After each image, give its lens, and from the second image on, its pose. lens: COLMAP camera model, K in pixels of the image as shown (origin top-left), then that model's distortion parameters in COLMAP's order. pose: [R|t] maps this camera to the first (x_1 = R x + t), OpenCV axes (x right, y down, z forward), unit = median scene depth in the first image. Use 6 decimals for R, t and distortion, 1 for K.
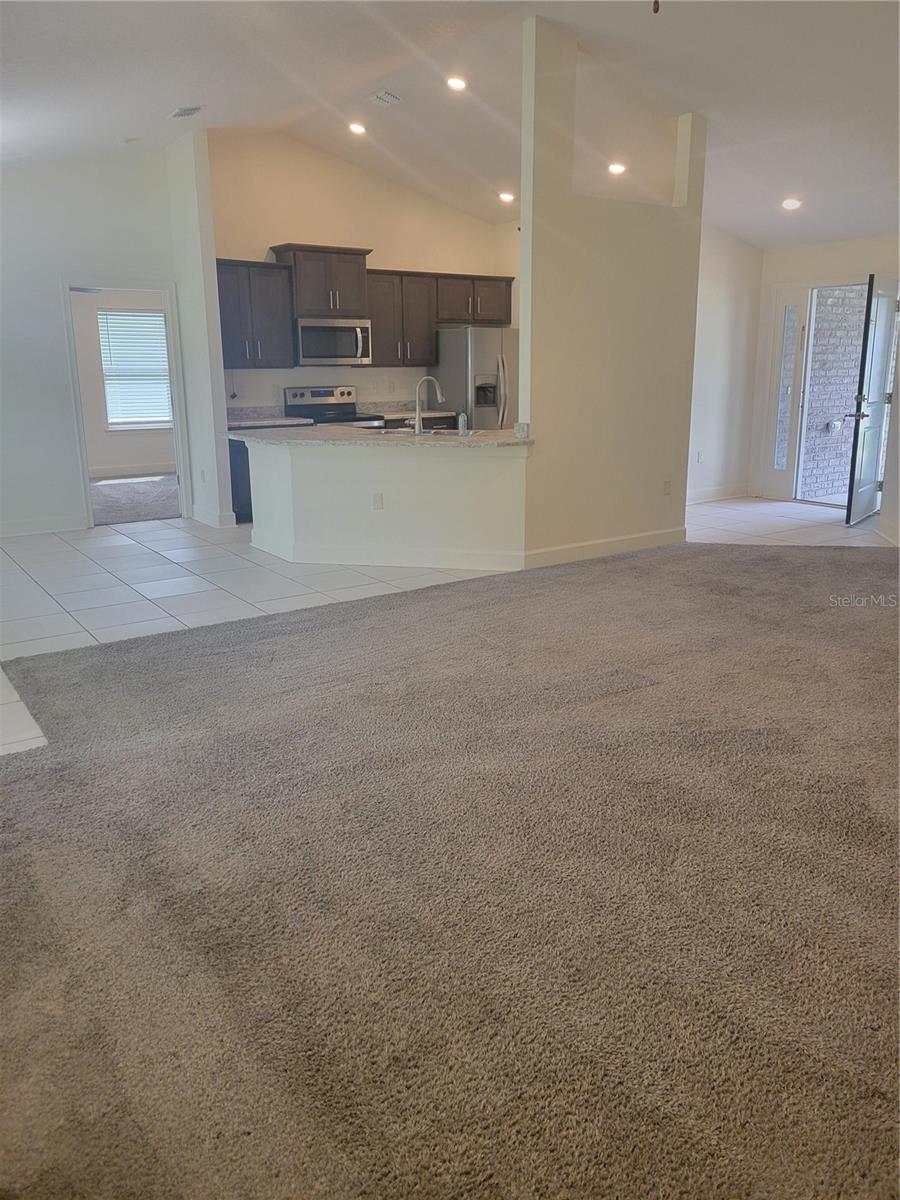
lens RADIAL K [[909.6, 0, 454.1], [0, 909.6, 563.9], [0, 0, 1]] dist [0.035786, 0.000668]
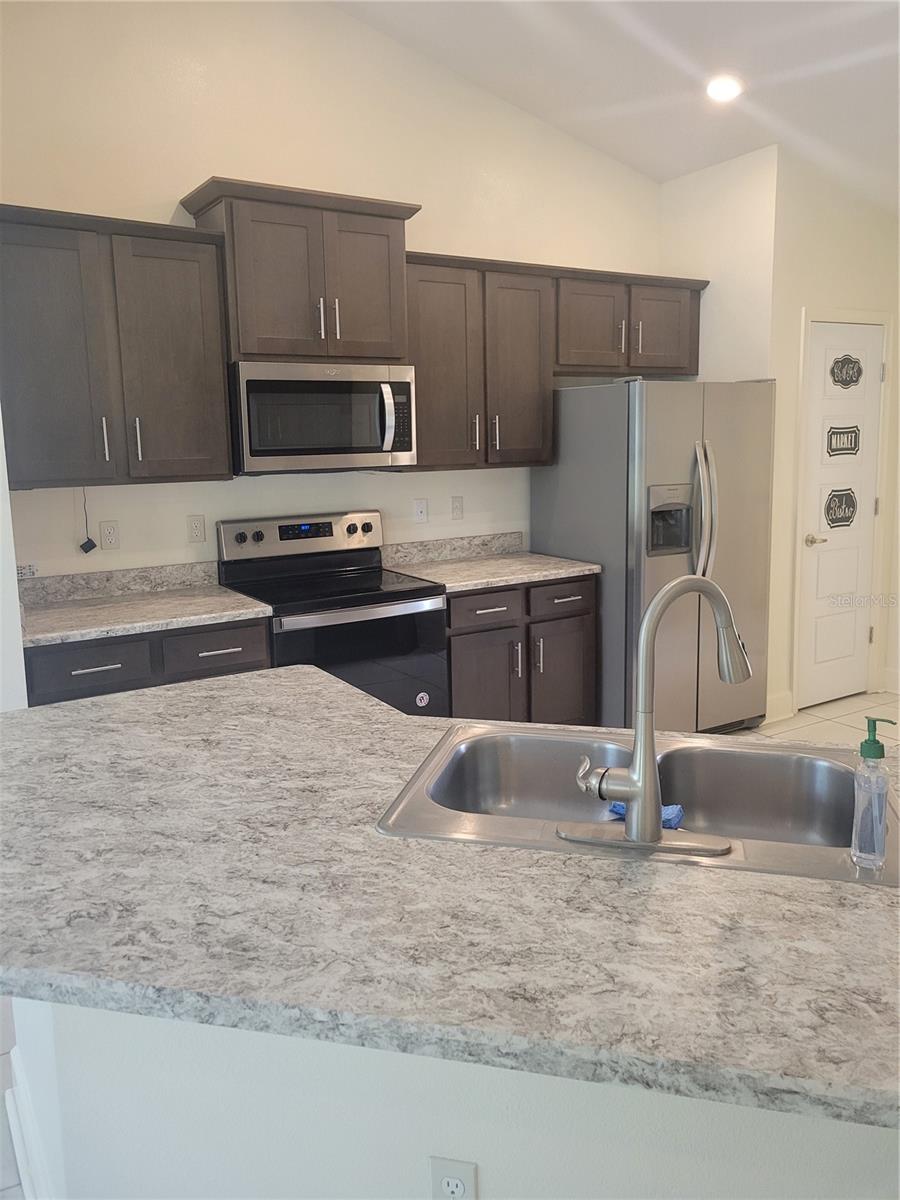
lens RADIAL K [[909.6, 0, 454.1], [0, 909.6, 563.9], [0, 0, 1]] dist [0.035786, 0.000668]
pose [[0.999076, -0.004665, -0.042732, -0.054358], [0.001423, 0.997138, -0.075587, -0.139646], [0.042962, 0.075456, 0.996223, 0.571733]]
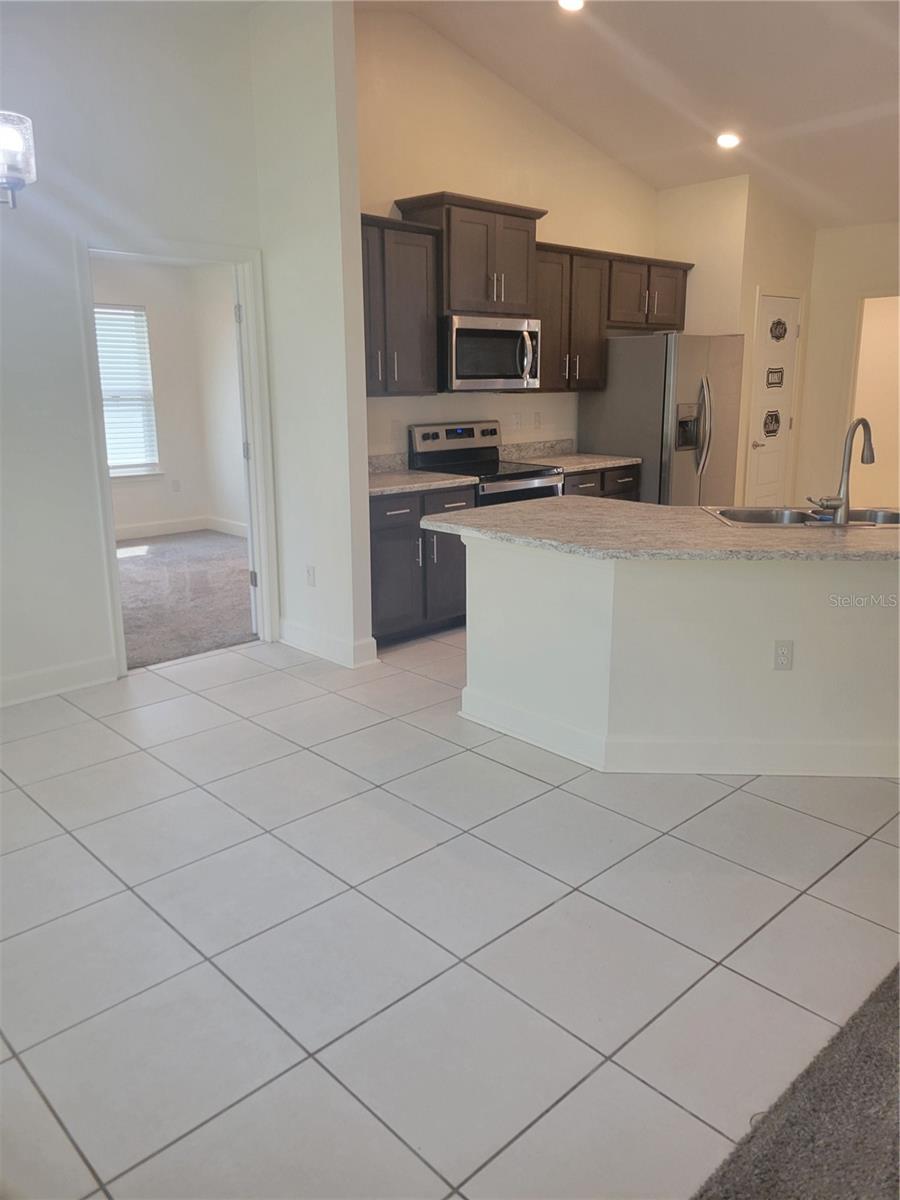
lens RADIAL K [[897.3, 0, 464.4], [0, 897.3, 572.7], [0, 0, 1]] dist [0.038525, 0.000562]
pose [[0.986667, -0.030303, 0.159907, -0.251790], [0.030958, 0.999519, -0.001605, -0.087895], [-0.159781, 0.006534, 0.987131, 0.374712]]
